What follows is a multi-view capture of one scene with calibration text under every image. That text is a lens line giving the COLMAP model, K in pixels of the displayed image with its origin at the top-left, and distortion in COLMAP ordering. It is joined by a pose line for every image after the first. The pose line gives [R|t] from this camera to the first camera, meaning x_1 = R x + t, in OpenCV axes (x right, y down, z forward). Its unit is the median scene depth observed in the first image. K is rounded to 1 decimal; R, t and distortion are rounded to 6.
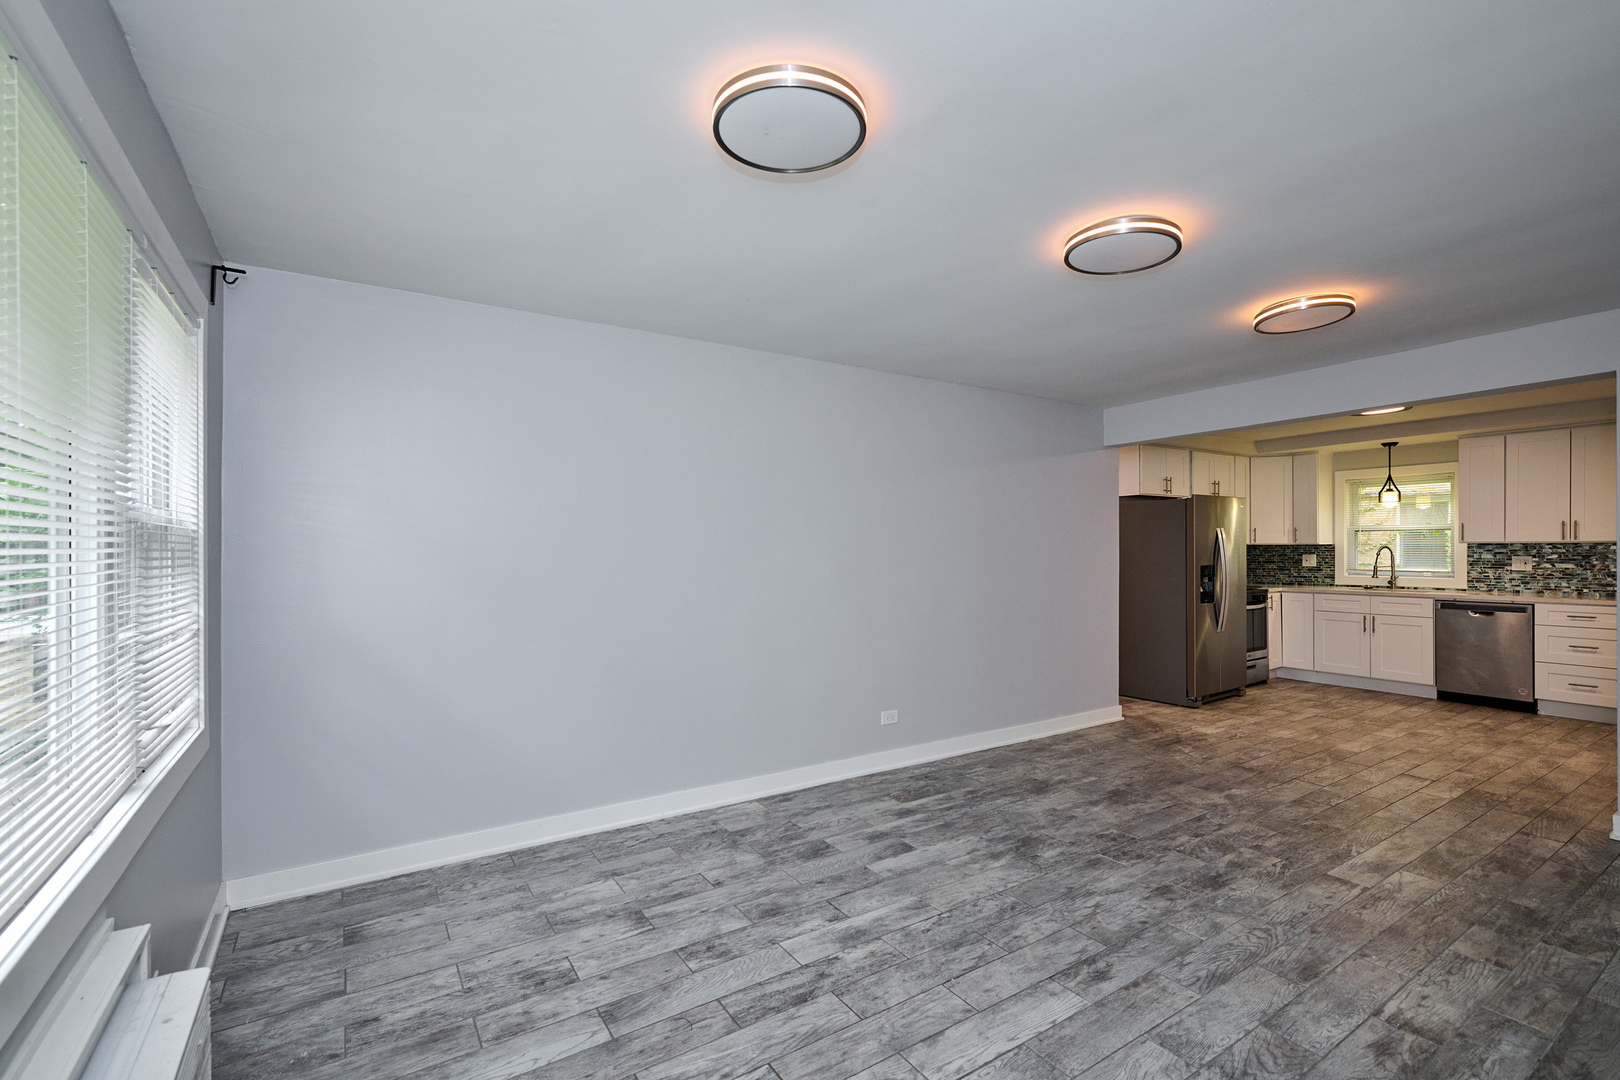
lens RADIAL K [[710.5, 0, 810.5], [0, 710.5, 553.5], [0, 0, 1]] dist [0.000404, -0.000292]
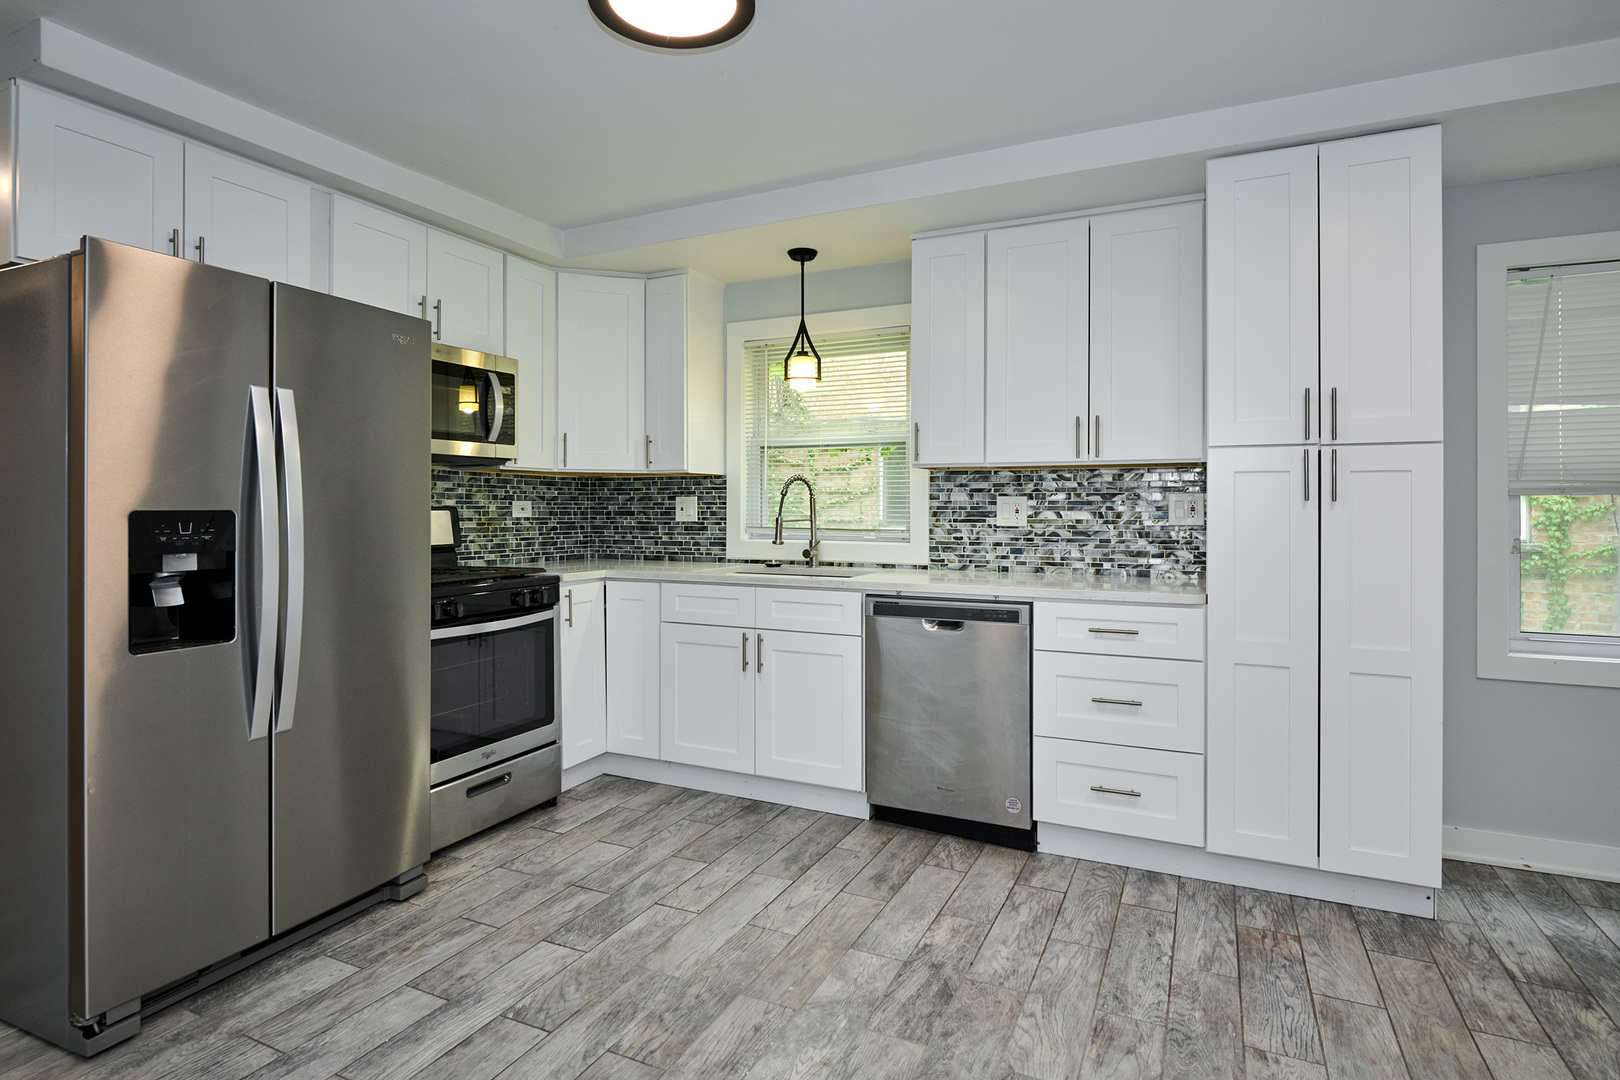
lens RADIAL K [[870.5, 0, 781.6], [0, 870.5, 509.3], [0, 0, 1]] dist [-0.002898, -0.000155]
pose [[0.864369, 0.006258, 0.502819, 0.920381], [-0.002596, 0.999965, -0.007983, 0.029146], [-0.502851, 0.005595, 0.864355, 0.918423]]
